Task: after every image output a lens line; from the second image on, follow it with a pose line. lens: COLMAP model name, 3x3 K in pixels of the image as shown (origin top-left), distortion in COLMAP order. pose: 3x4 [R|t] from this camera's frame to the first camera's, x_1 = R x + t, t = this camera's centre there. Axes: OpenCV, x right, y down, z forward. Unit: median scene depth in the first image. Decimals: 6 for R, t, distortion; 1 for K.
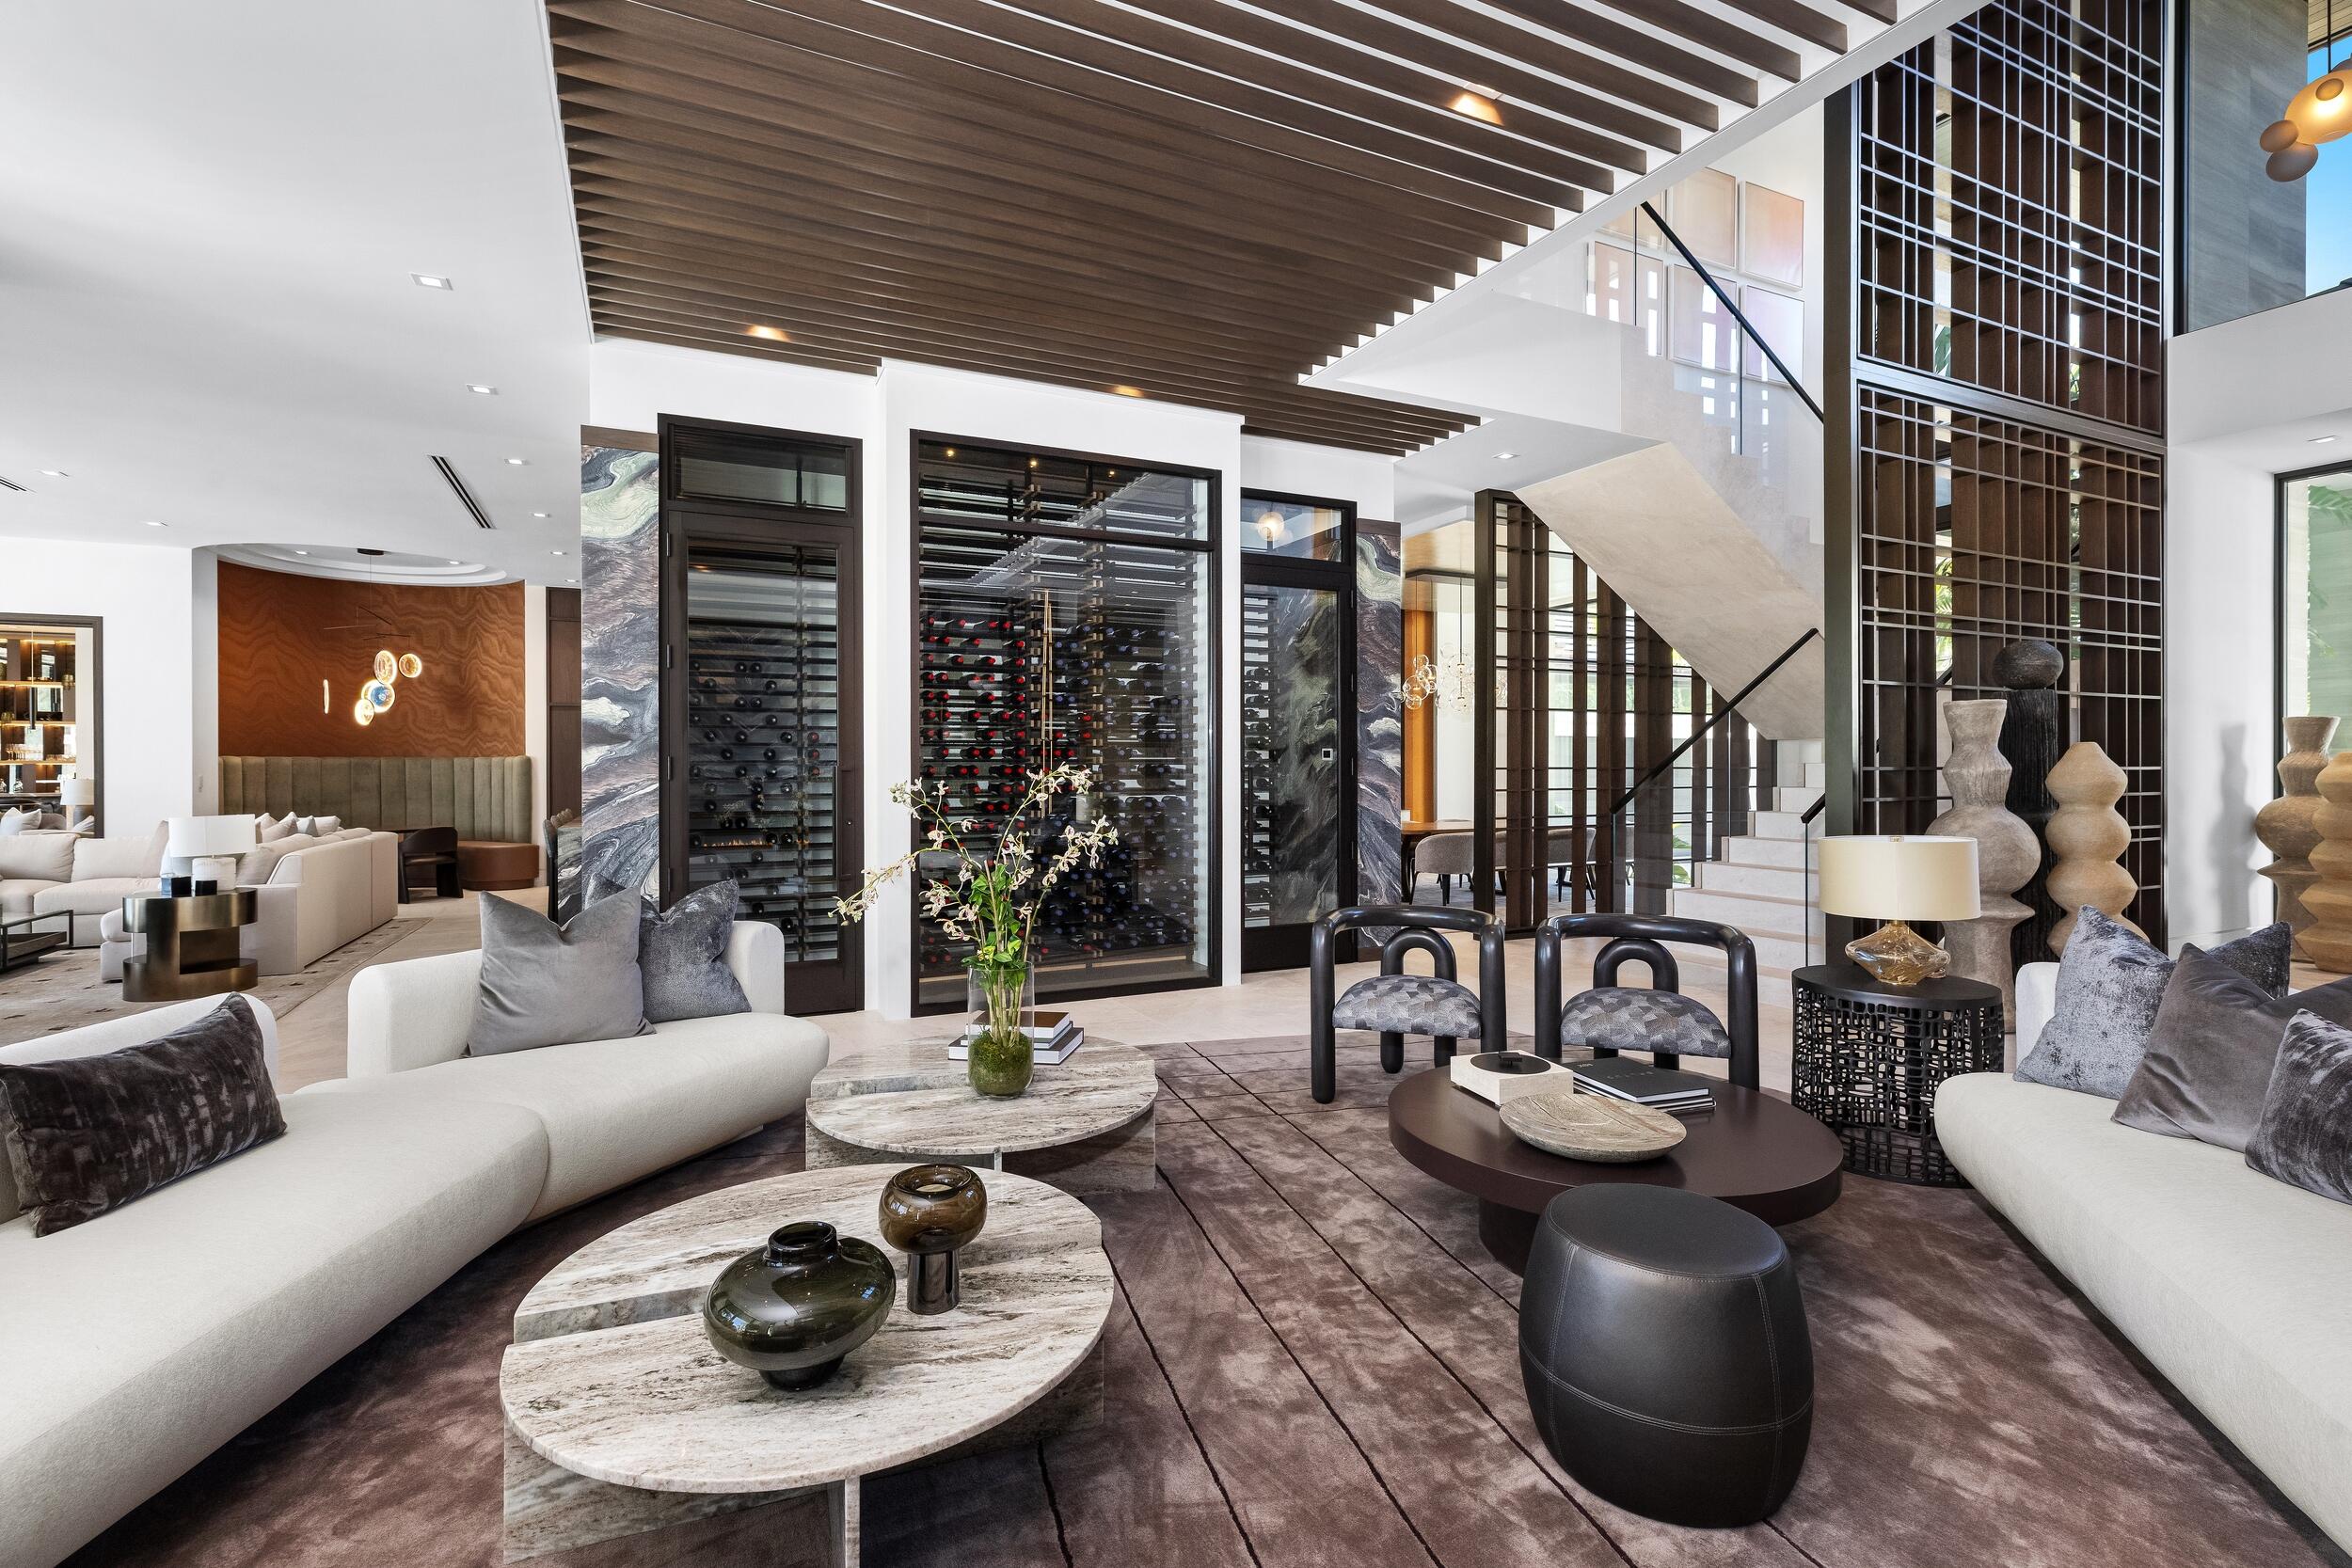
lens RADIAL K [[1099.2, 0, 1307.7], [0, 1099.2, 768.6], [0, 0, 1]] dist [0.001428, 0.000630]
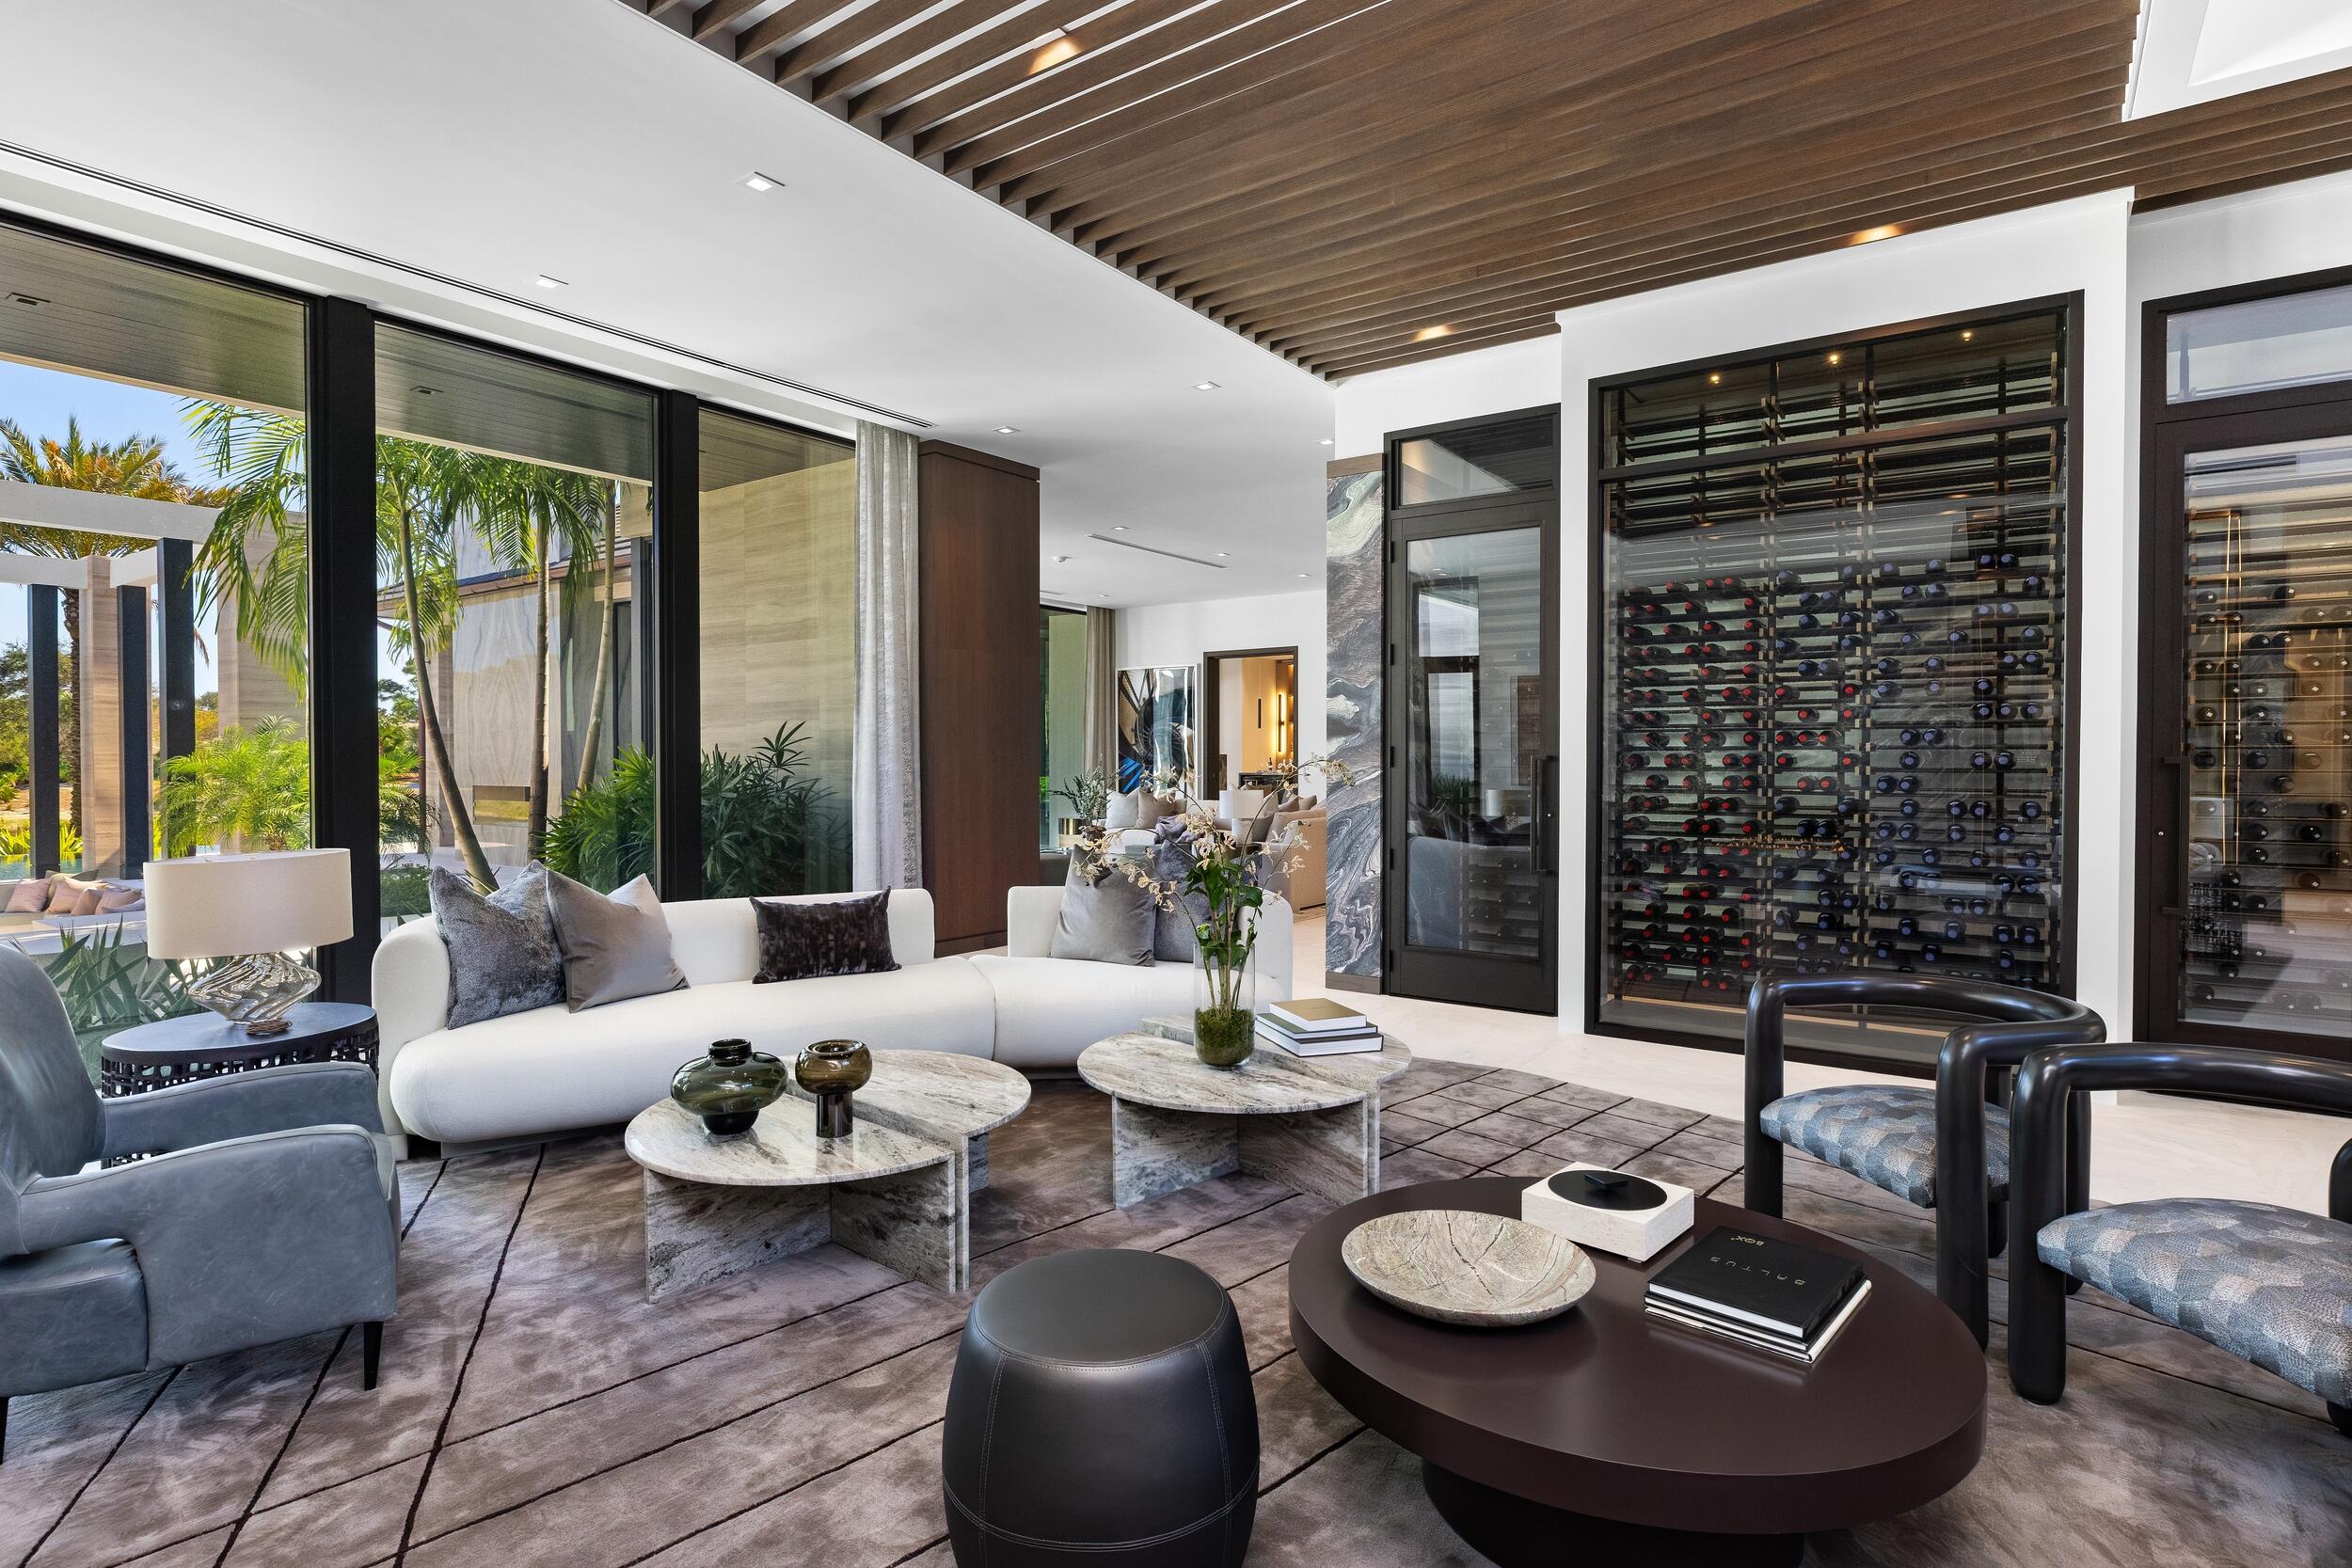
lens RADIAL K [[1321.7, 0, 1176.0], [0, 1321.7, 784.0], [0, 0, 1]] dist [-0.005943, 0.000631]
pose [[0.402602, 0.021152, -0.915131, 0.542172], [-0.001970, 0.999751, 0.022241, -0.002200], [0.915373, -0.007151, 0.402543, 0.278835]]
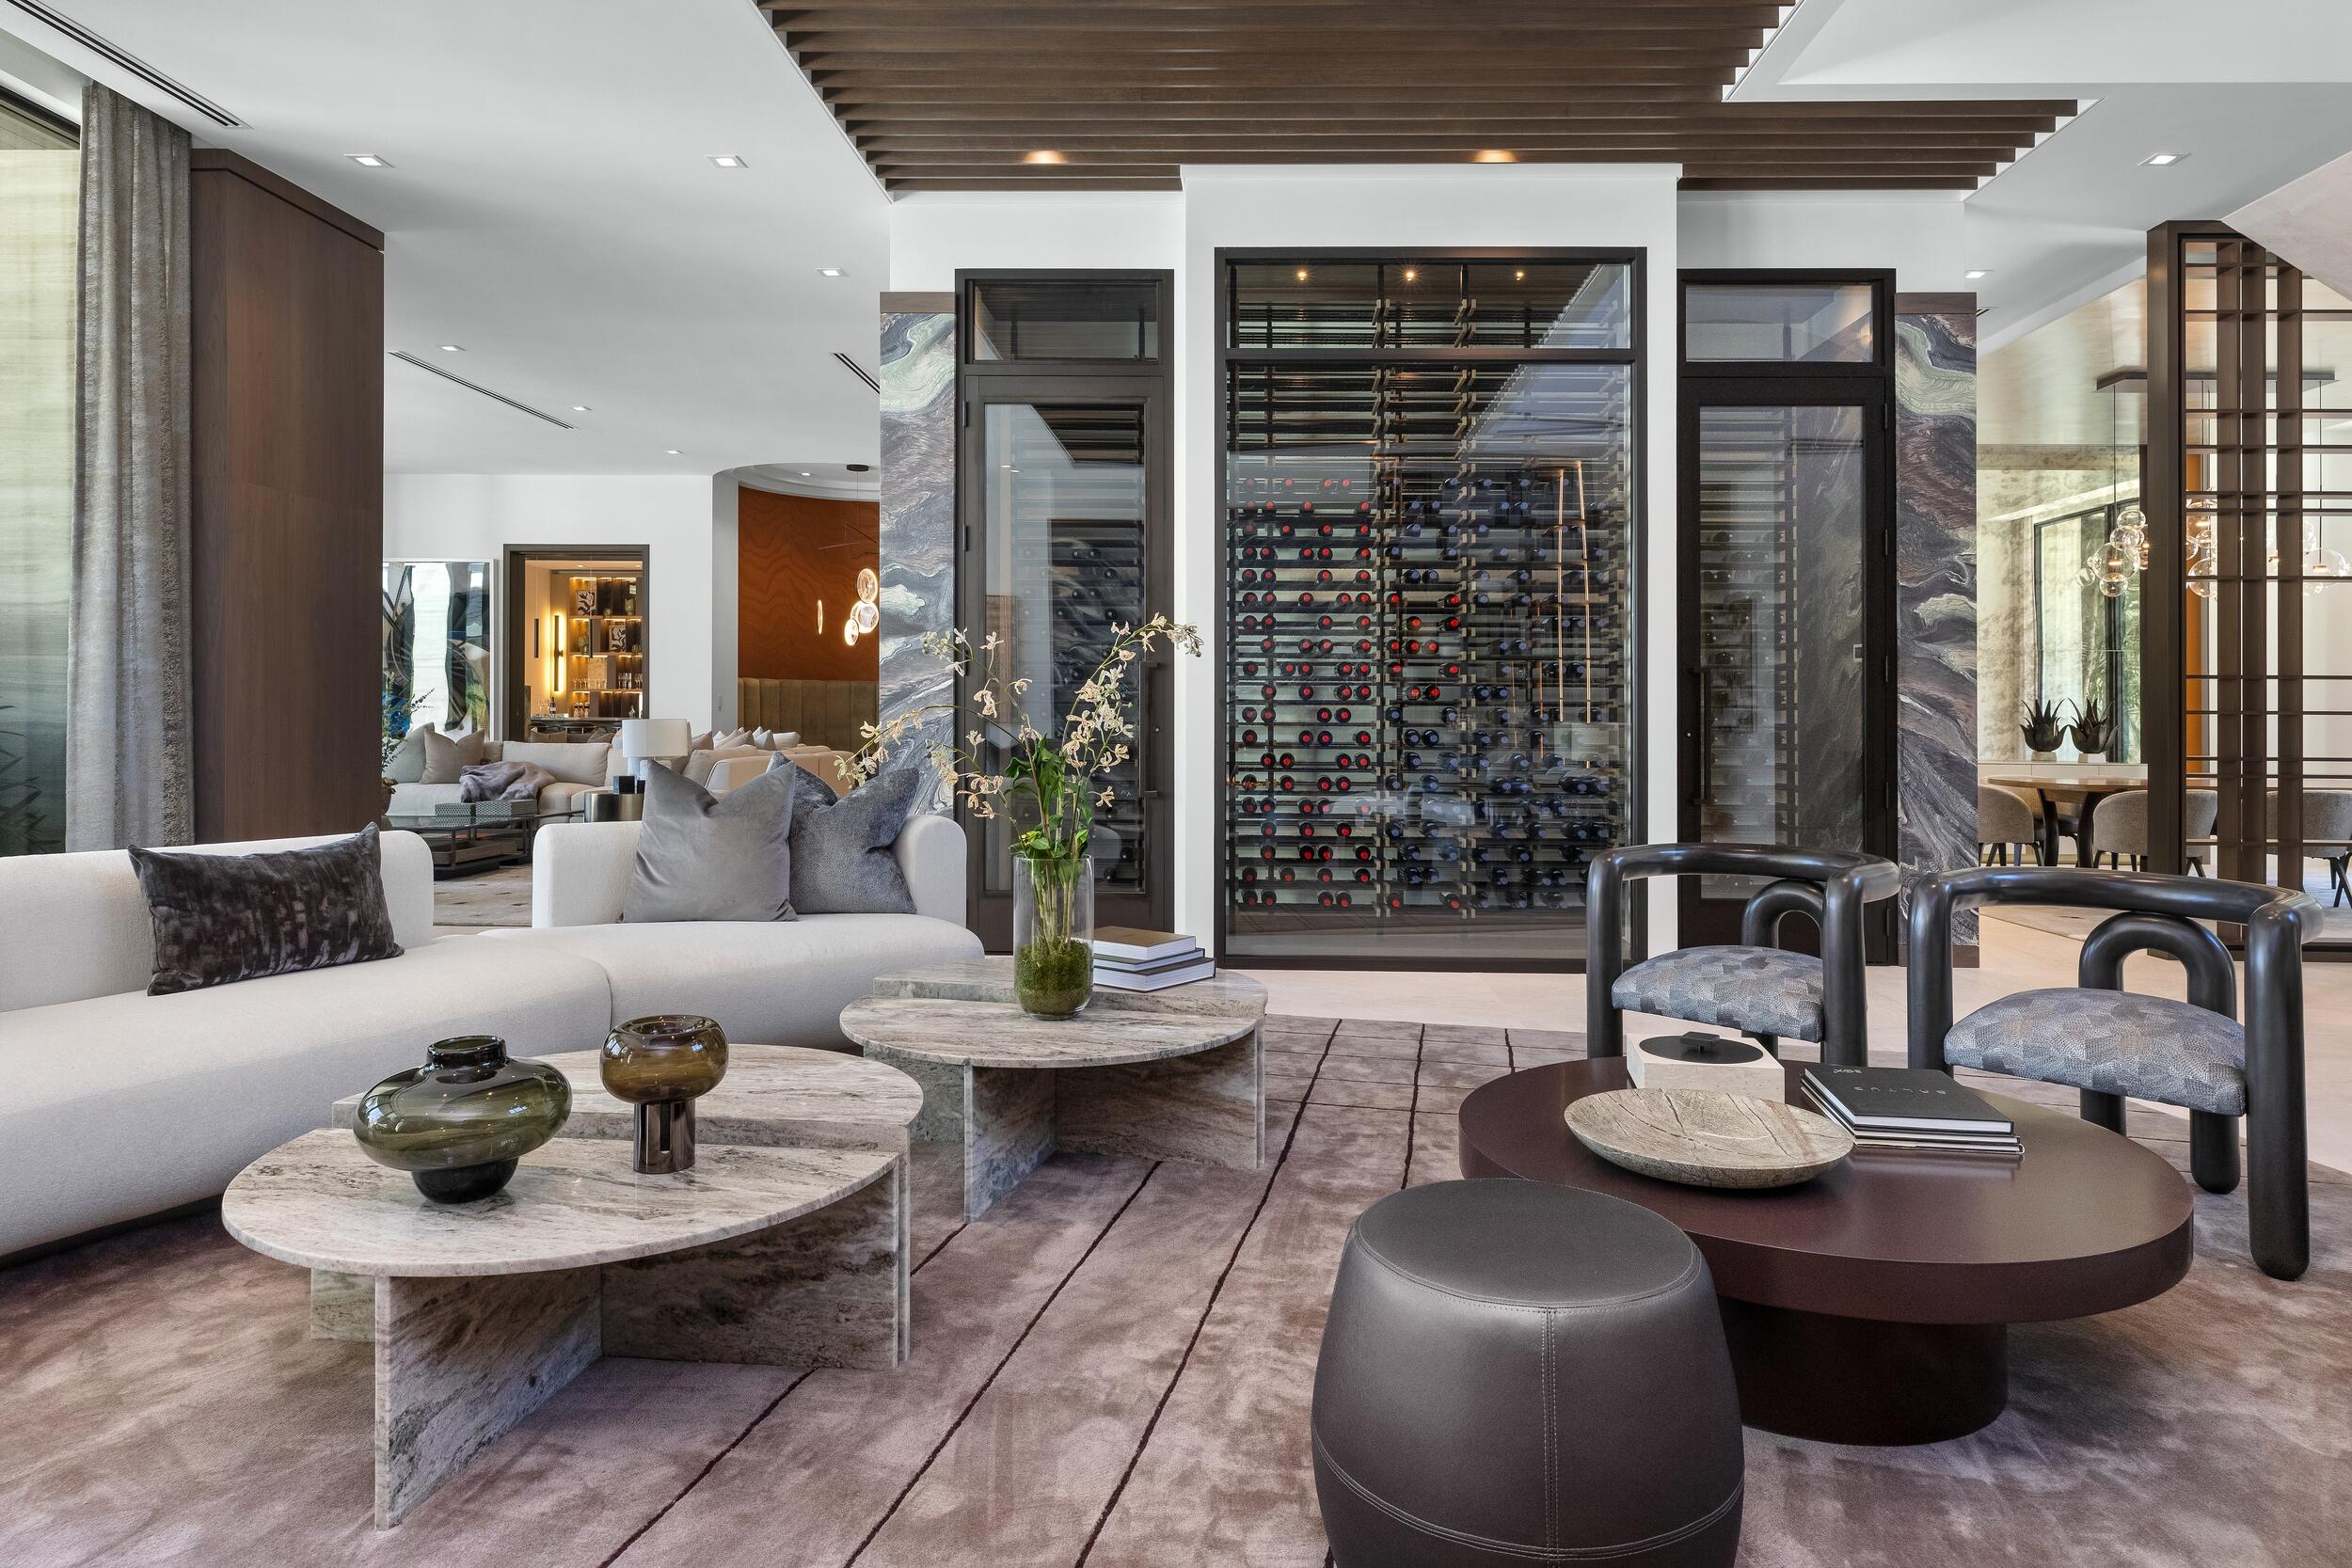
lens RADIAL K [[1492.3, 0, 1340.7], [0, 1492.3, 721.0], [0, 0, 1]] dist [0.006699, 0.001073]
pose [[0.877129, 0.002114, -0.480250, 0.277345], [-0.003839, 0.999989, -0.002610, 0.049914], [0.480239, 0.004133, 0.877128, 0.078941]]
